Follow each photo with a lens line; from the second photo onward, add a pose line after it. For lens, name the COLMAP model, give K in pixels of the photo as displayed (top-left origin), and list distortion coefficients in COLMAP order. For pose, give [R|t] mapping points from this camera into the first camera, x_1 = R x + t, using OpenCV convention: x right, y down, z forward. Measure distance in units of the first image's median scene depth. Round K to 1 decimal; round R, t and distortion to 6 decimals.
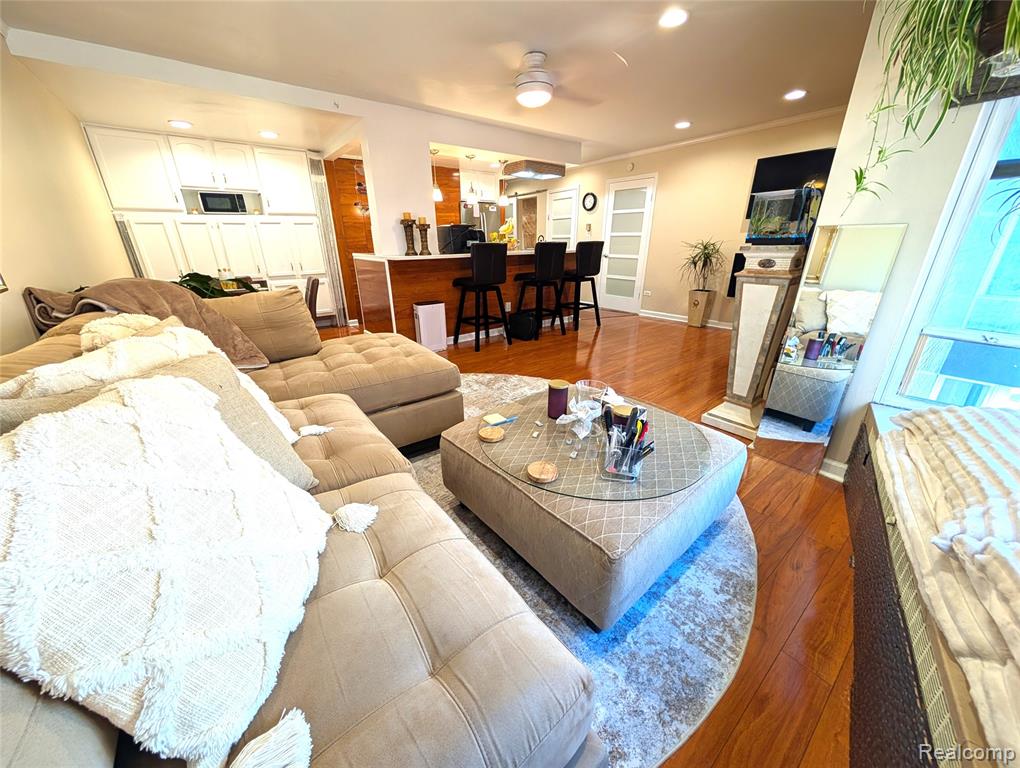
lens RADIAL K [[368.5, 0, 508.4], [0, 368.5, 379.5], [0, 0, 1]] dist [0.002819, 0.000264]
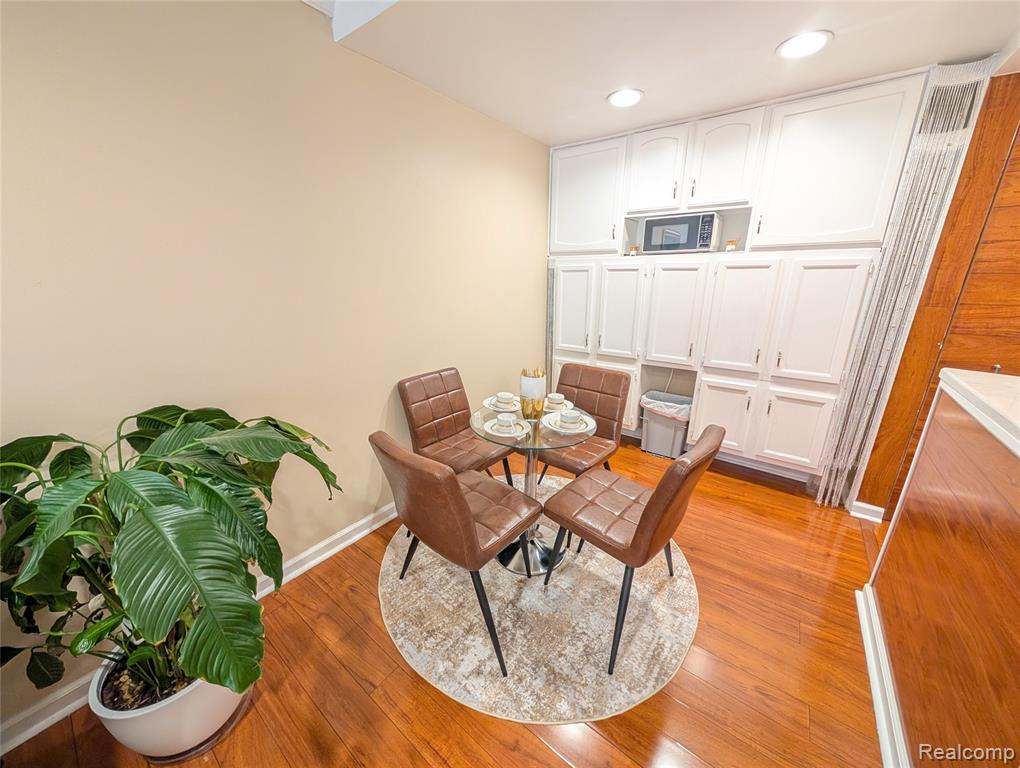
lens RADIAL K [[368.5, 0, 512.3], [0, 368.5, 384.6], [0, 0, 1]] dist [0.002819, 0.000264]
pose [[0.275425, 0.279950, -0.919657, -0.258098], [-0.357983, 0.917721, 0.172150, -0.268186], [0.892182, 0.281808, 0.352981, 0.628526]]
